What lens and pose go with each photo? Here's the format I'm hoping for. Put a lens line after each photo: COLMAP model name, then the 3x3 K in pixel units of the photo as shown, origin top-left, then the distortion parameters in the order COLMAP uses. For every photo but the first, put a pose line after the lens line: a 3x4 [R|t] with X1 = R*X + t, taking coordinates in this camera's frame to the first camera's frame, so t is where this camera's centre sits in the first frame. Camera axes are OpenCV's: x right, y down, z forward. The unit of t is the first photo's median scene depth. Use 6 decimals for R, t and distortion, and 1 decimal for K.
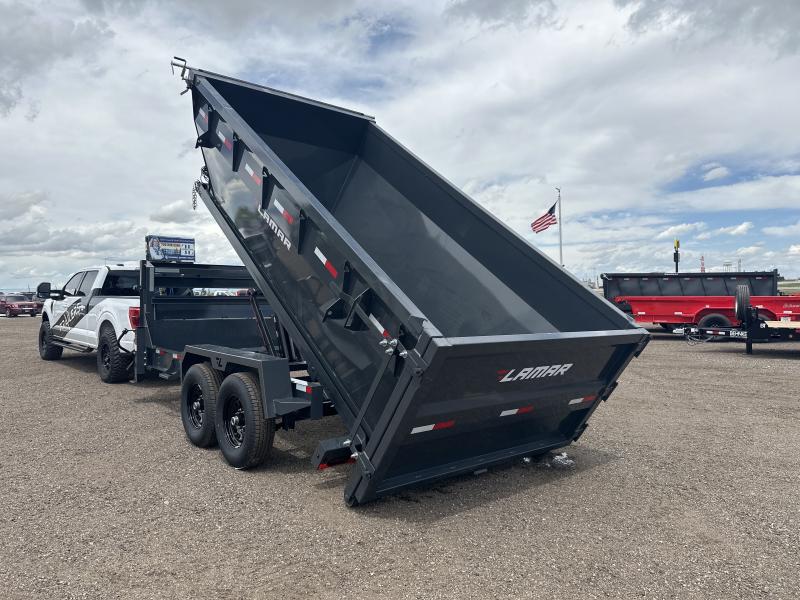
lens RADIAL K [[563.3, 0, 400.0], [0, 563.3, 300.0], [0, 0, 1]] dist [0.046502, -0.002399]
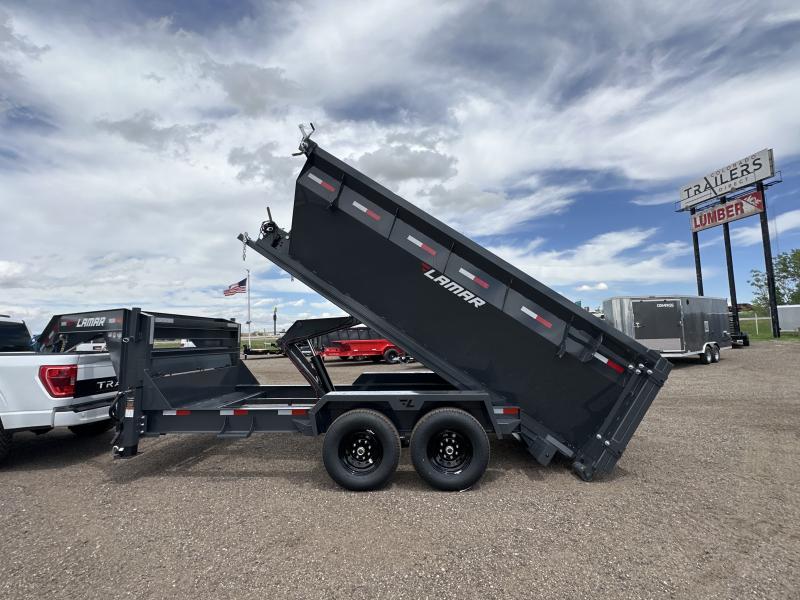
lens RADIAL K [[355.3, 0, 400.0], [0, 355.3, 300.0], [0, 0, 1]] dist [-0.011587, 0.000176]
pose [[0.682433, 0.060696, 0.728424, -0.374331], [0.029052, 0.993507, -0.110002, -0.007130], [-0.730370, 0.096231, 0.676239, 0.228764]]
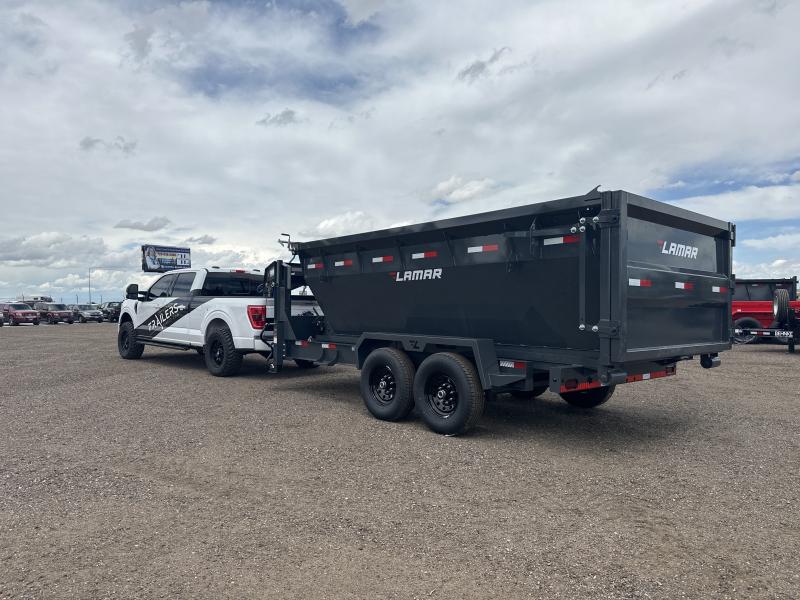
lens RADIAL K [[556.5, 0, 400.0], [0, 556.5, 300.0], [0, 0, 1]] dist [0.096700, -0.001373]
pose [[0.999221, 0.001217, 0.039444, -0.173125], [-0.000398, 0.999784, -0.020777, 0.019105], [-0.039461, 0.020745, 0.999006, -0.051200]]
